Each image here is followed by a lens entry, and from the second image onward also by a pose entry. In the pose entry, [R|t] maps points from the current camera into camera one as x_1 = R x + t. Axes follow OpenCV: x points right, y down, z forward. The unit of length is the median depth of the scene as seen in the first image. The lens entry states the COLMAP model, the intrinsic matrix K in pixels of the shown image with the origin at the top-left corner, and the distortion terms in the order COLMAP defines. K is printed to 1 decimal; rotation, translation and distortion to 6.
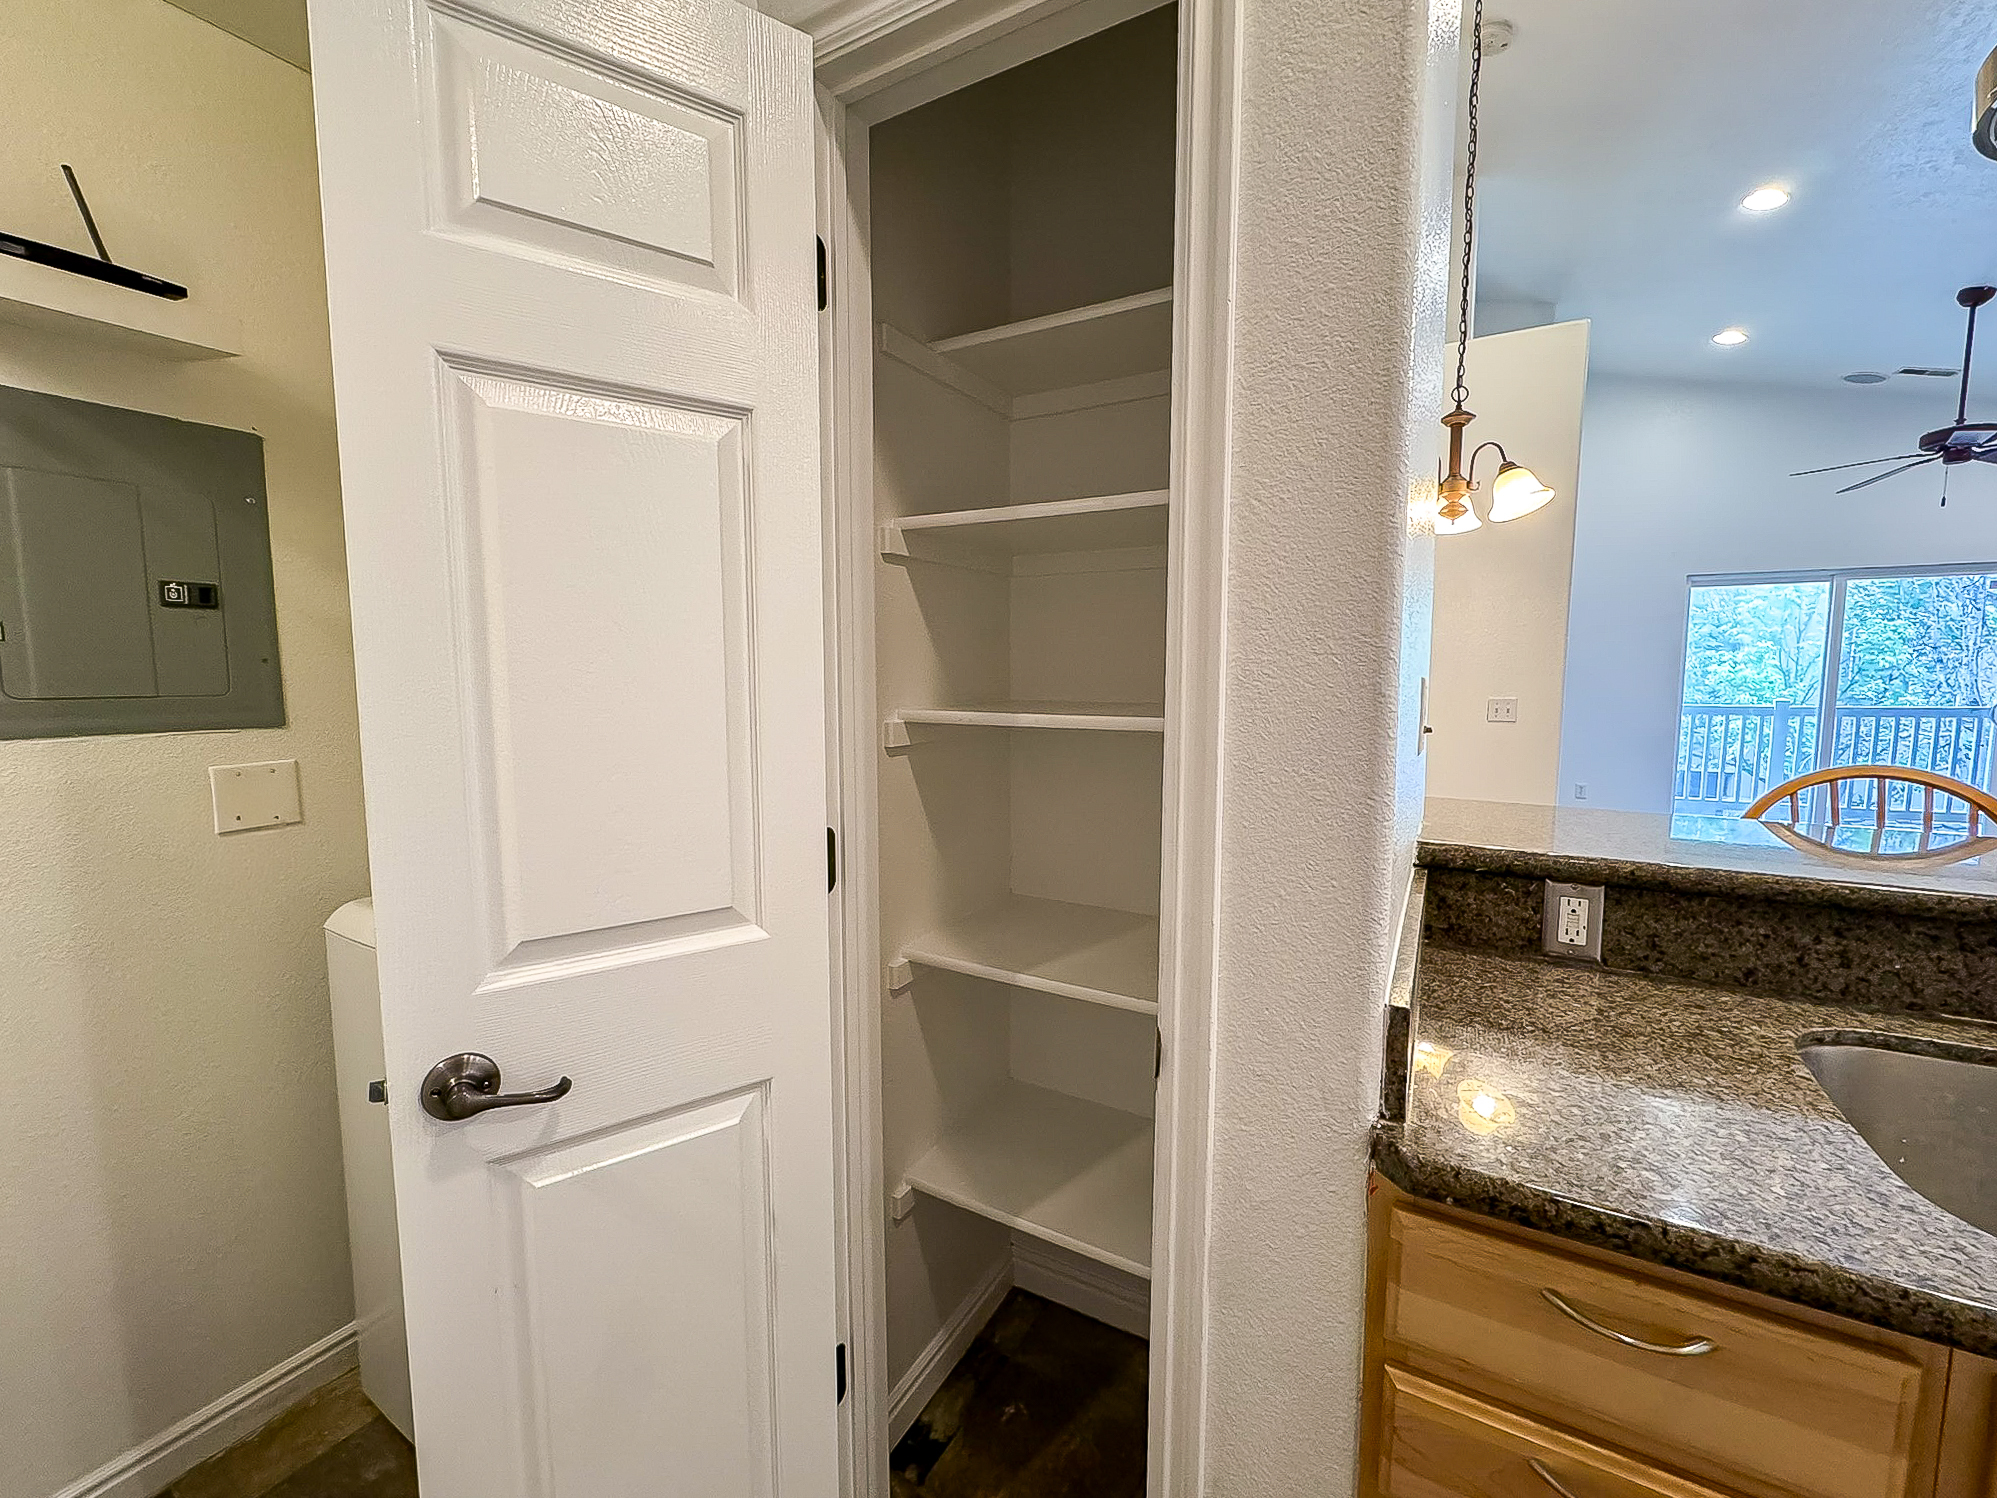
lens RADIAL K [[811.3, 0, 998.5], [0, 811.3, 749.0], [0, 0, 1]] dist [-0.001551, 0.000011]
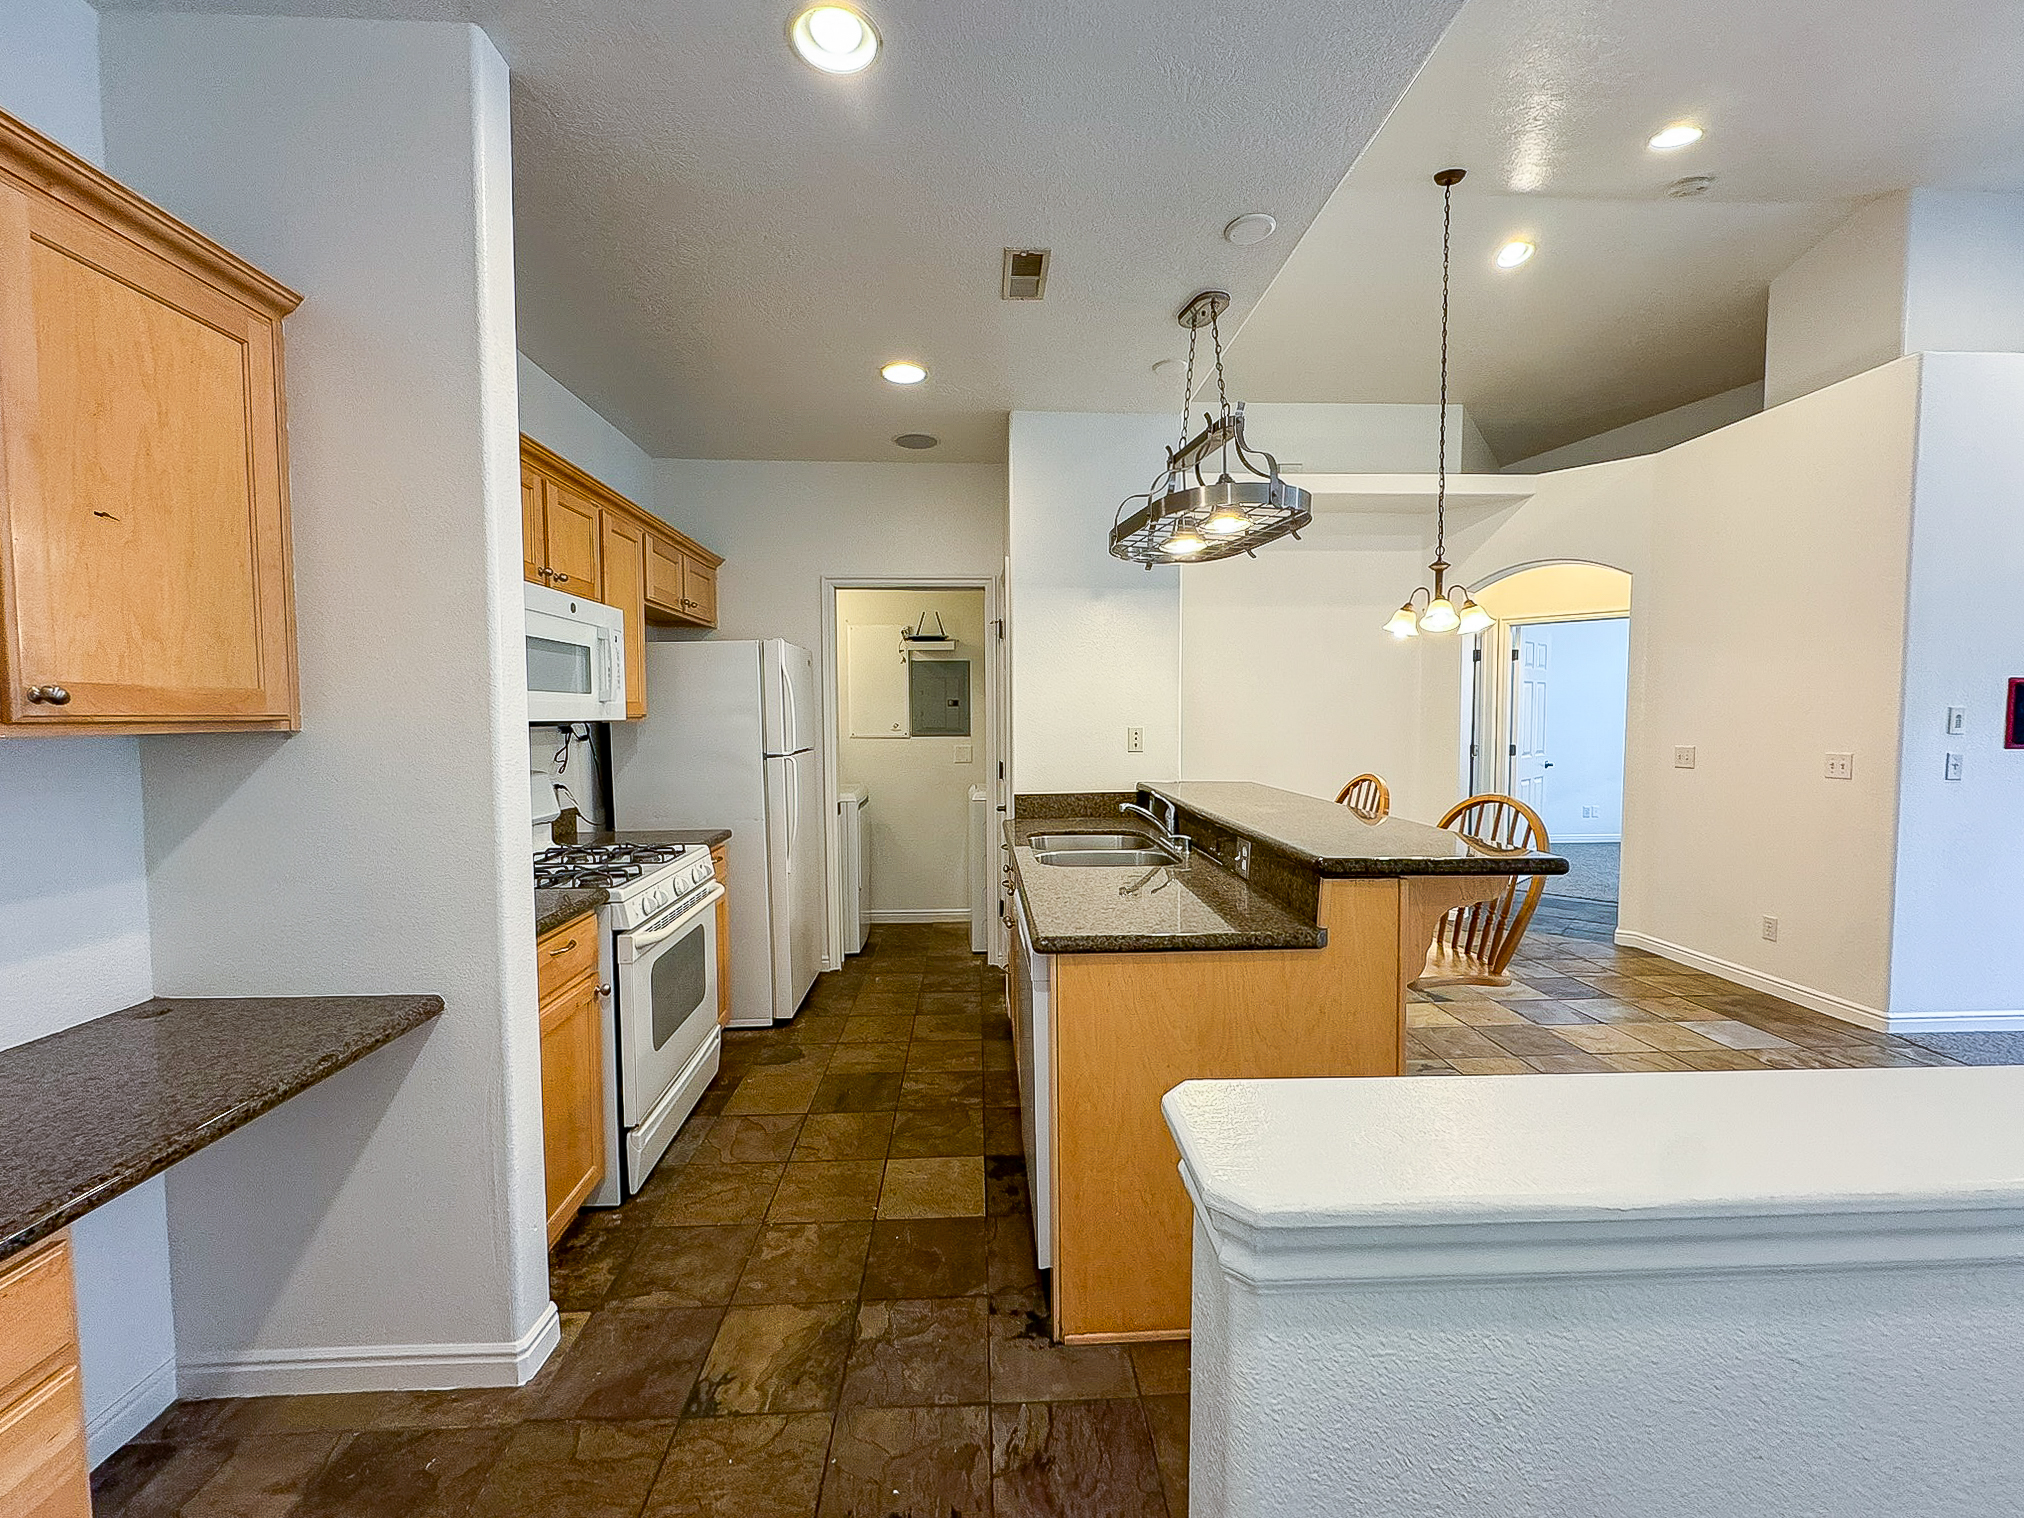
lens RADIAL K [[813.3, 0, 1010.0], [0, 813.3, 753.3], [0, 0, 1]] dist [-0.003003, -0.000151]
pose [[0.541540, 0.040454, -0.839701, 2.546730], [-0.080140, 0.996777, -0.003662, 0.052721], [0.836846, 0.069277, 0.543037, -0.944714]]
